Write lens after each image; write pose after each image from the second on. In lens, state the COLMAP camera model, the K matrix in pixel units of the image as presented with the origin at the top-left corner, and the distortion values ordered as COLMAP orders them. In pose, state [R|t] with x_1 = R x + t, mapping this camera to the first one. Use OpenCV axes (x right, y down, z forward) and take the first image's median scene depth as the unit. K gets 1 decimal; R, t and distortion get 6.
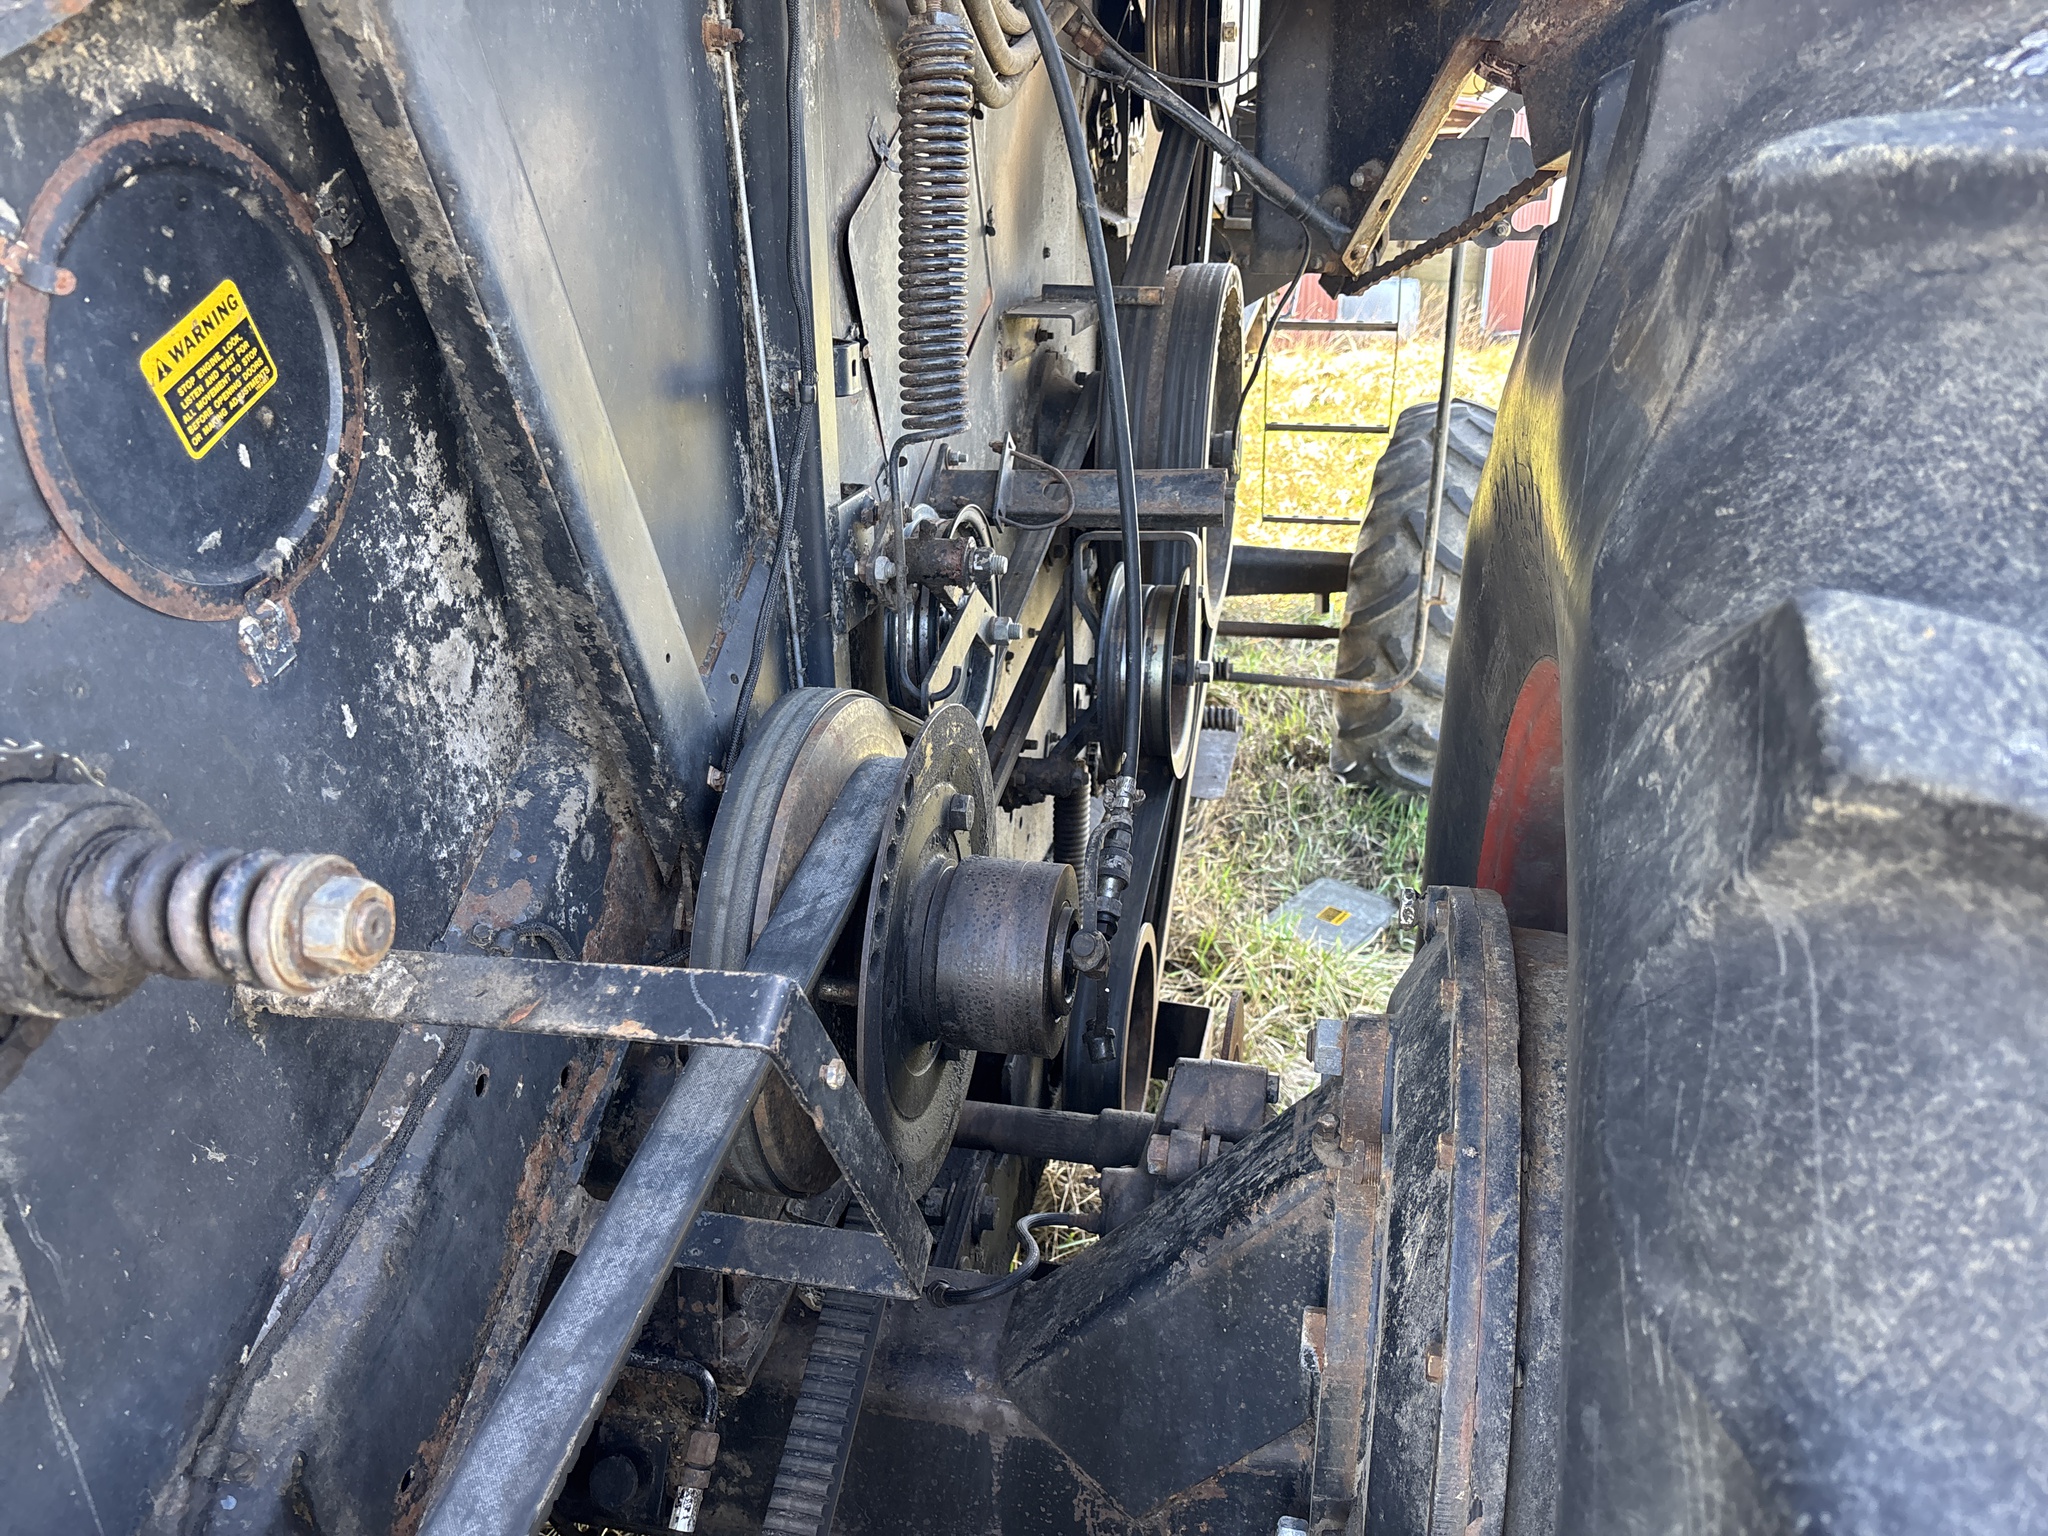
lens RADIAL K [[1541.1, 0, 1017.3], [0, 1541.1, 761.8], [0, 0, 1]] dist [0.035212, -0.044370]
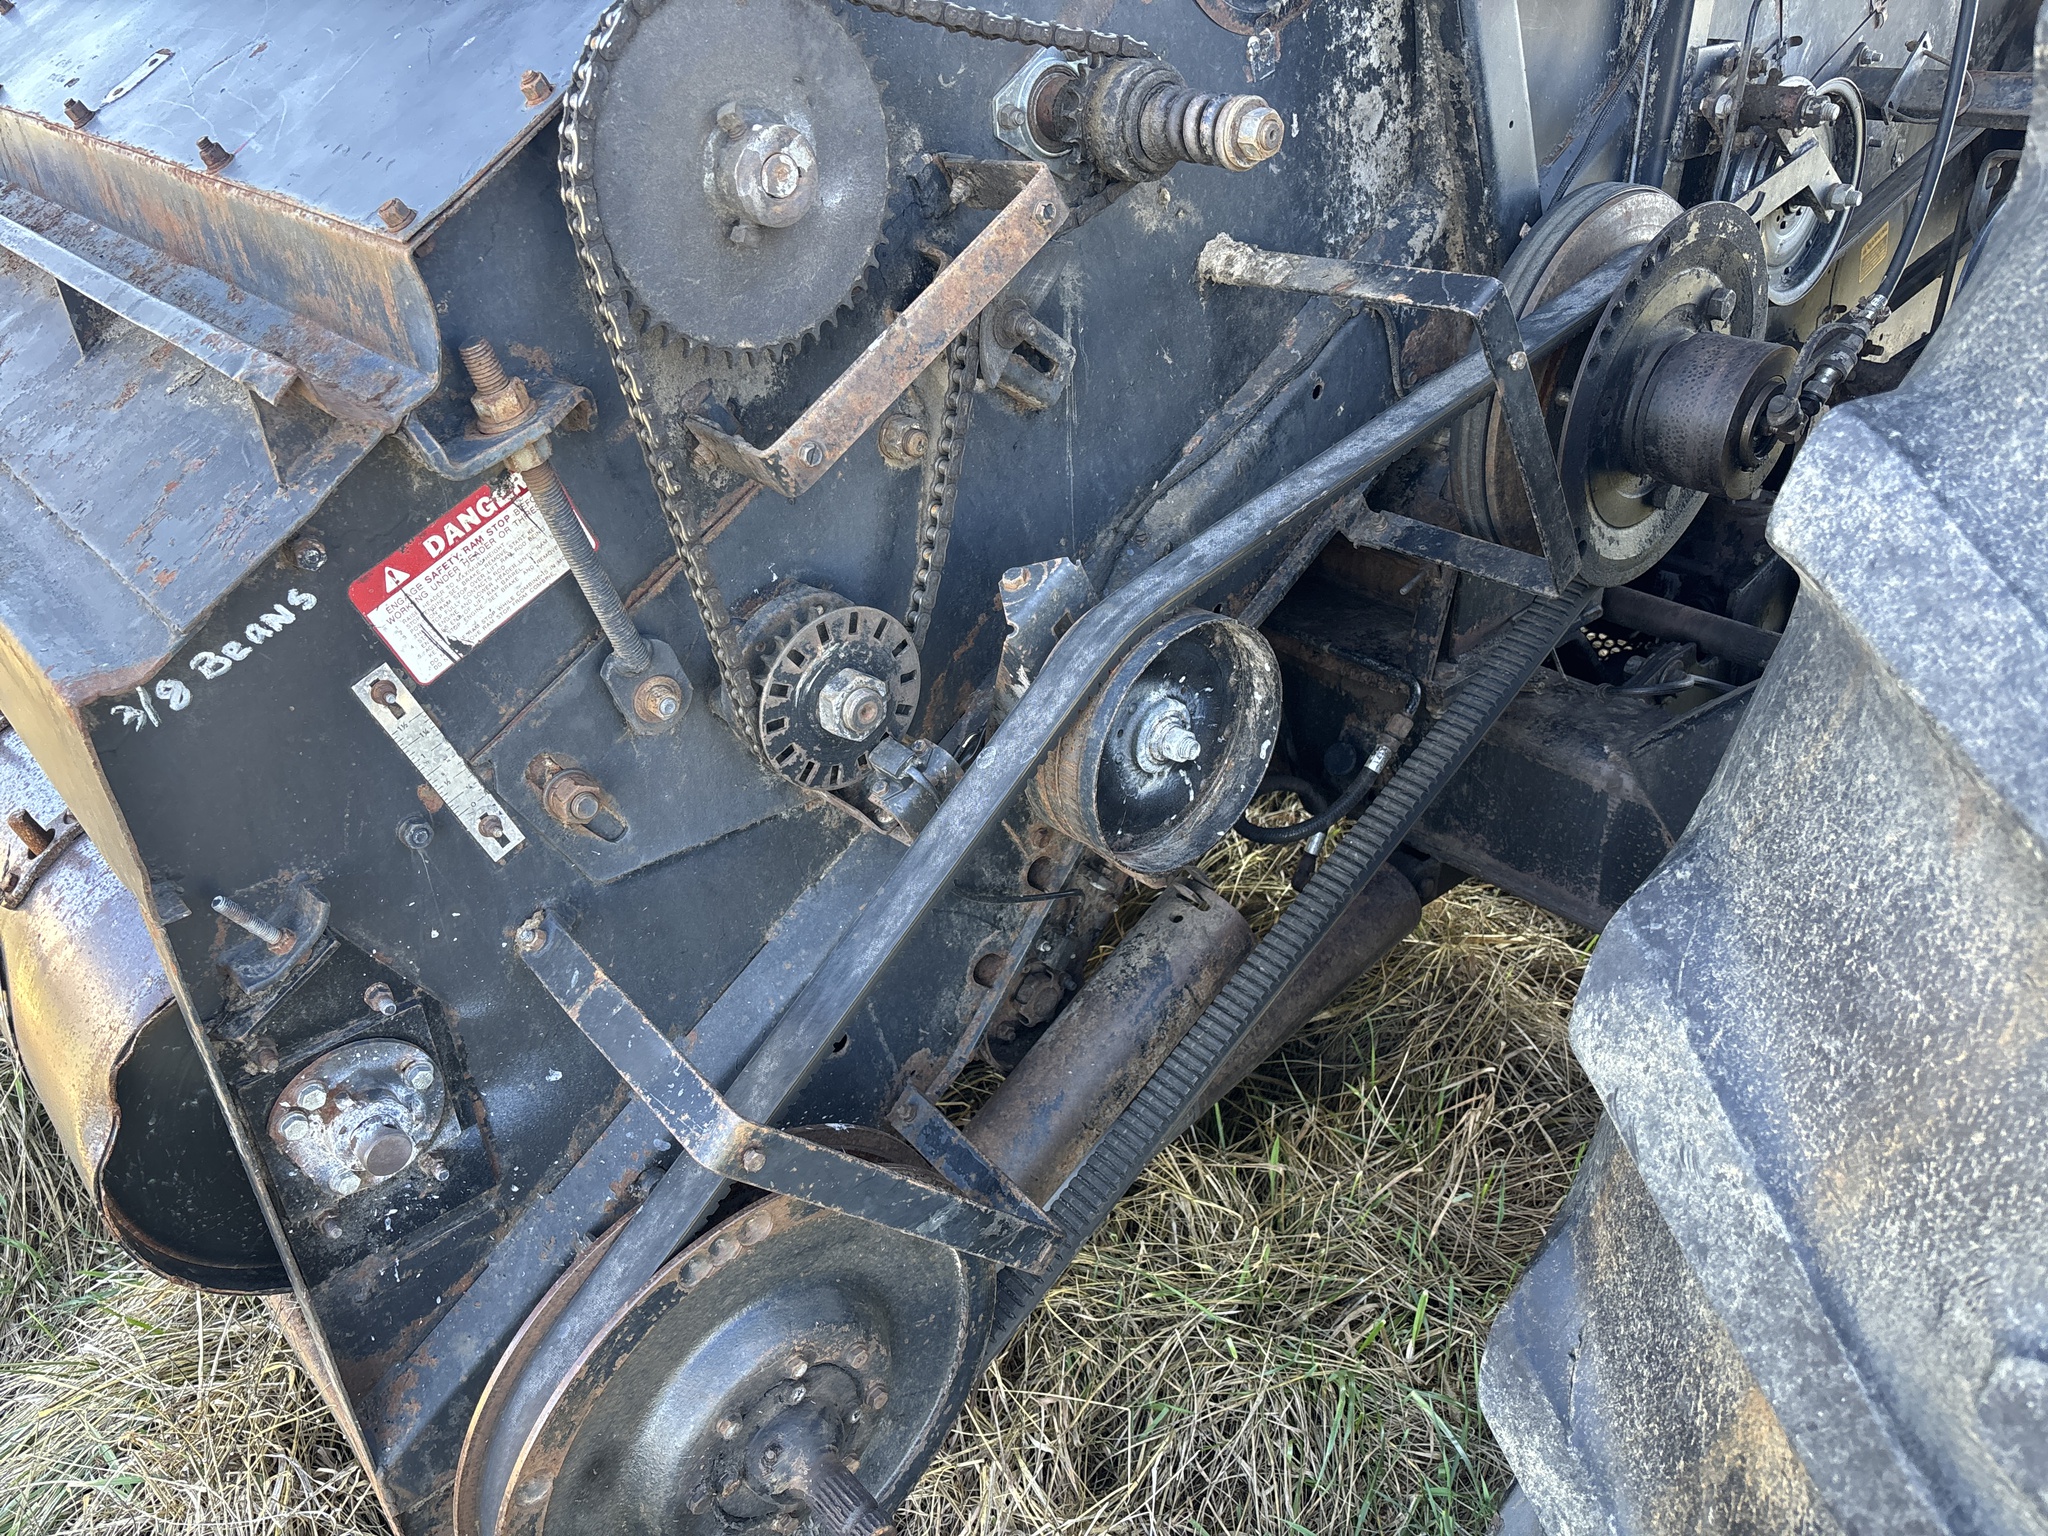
lens RADIAL K [[1541.1, 0, 1017.3], [0, 1541.1, 761.8], [0, 0, 1]] dist [0.035212, -0.044370]
pose [[0.810143, 0.286922, -0.511217, 0.310599], [-0.198072, 0.954728, 0.221952, 0.273996], [0.551756, -0.078555, 0.830298, -0.488877]]
